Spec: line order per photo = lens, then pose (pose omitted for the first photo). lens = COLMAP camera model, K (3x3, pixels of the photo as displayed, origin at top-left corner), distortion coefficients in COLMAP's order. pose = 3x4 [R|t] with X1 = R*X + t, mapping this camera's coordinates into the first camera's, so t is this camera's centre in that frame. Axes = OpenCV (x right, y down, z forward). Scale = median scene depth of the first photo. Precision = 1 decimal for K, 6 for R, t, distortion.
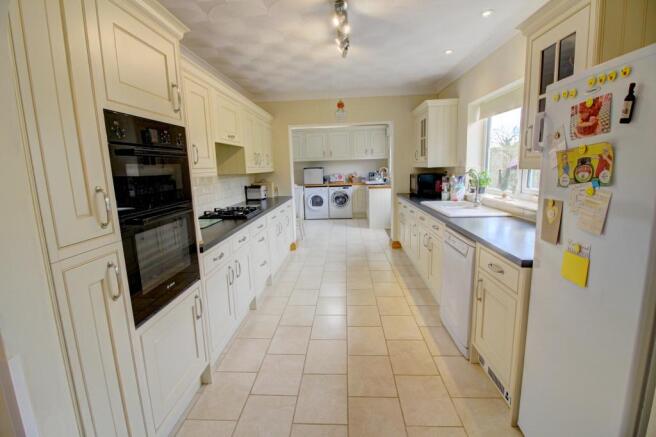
lens RADIAL K [[301.4, 0, 327.4], [0, 301.4, 209.1], [0, 0, 1]] dist [-0.001492, -0.000224]
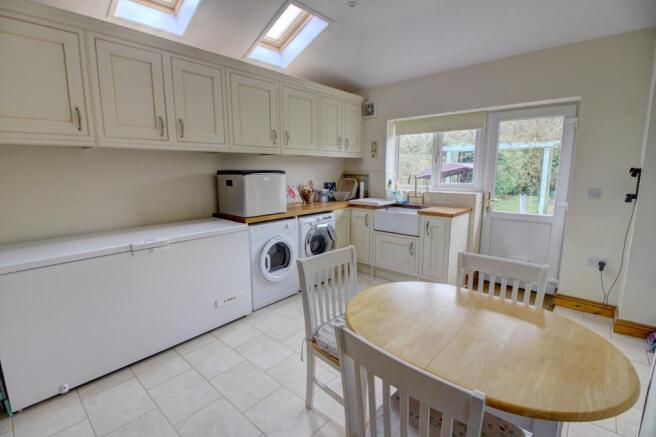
lens RADIAL K [[301.4, 0, 327.4], [0, 301.4, 209.1], [0, 0, 1]] dist [-0.001492, -0.000224]
pose [[0.615687, -0.080996, 0.783817, -0.295959], [0.097612, 0.994881, 0.026132, -0.091852], [-0.781921, 0.060421, 0.620442, 0.709375]]
